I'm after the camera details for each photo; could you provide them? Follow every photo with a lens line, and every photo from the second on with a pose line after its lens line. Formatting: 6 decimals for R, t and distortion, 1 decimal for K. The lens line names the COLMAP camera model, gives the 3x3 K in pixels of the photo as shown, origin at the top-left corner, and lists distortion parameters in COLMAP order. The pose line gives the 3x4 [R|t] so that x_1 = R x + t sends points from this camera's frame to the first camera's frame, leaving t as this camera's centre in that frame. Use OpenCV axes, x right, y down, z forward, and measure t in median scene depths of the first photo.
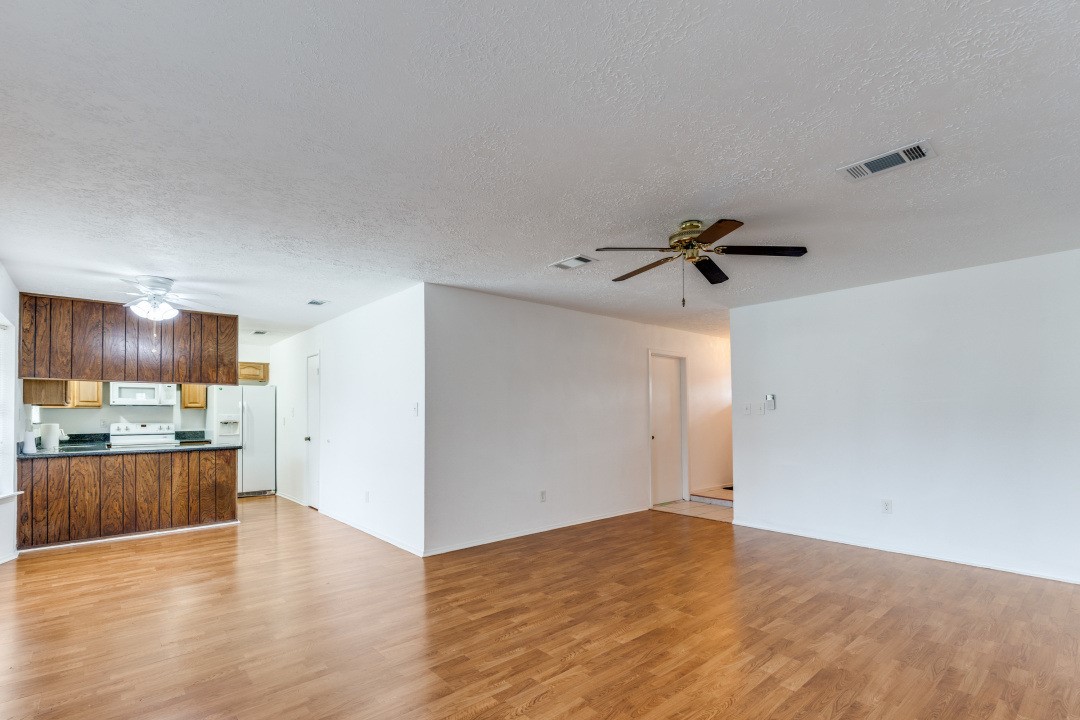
lens RADIAL K [[504.7, 0, 529.2], [0, 504.7, 408.1], [0, 0, 1]] dist [0.017651, -0.002560]
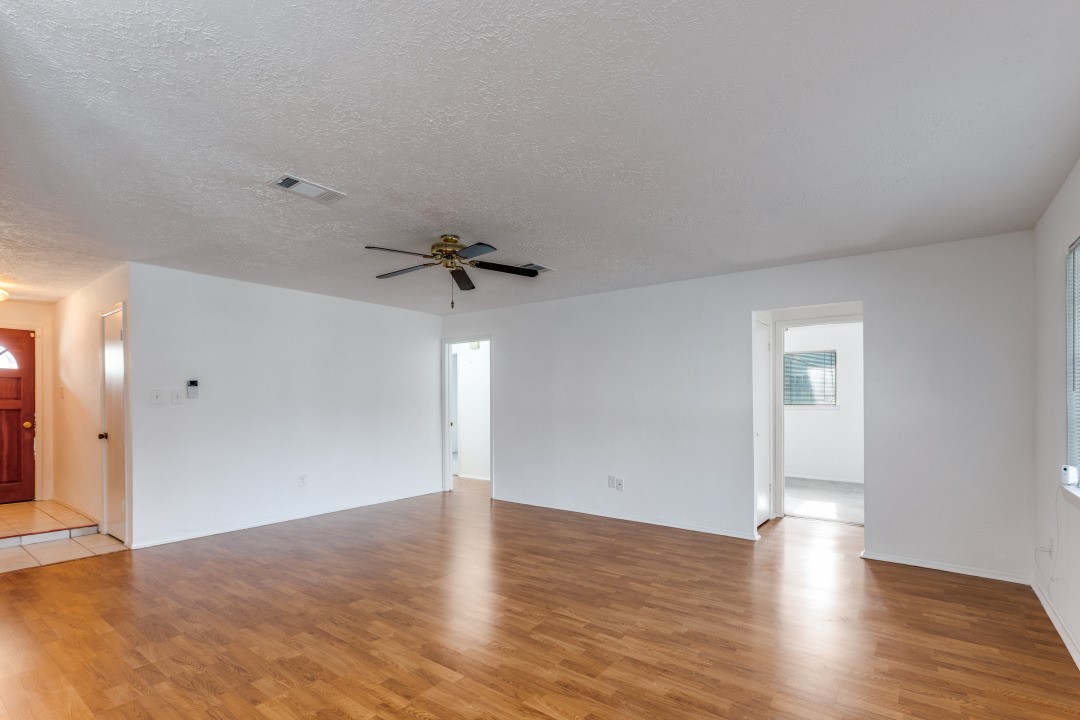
lens RADIAL K [[504.7, 0, 551.3], [0, 504.7, 403.6], [0, 0, 1]] dist [0.017651, -0.002560]
pose [[-0.222621, 0.000596, 0.974905, -0.867962], [-0.008264, 0.999963, -0.002498, 0.016292], [-0.974870, -0.008613, -0.222608, 1.037962]]
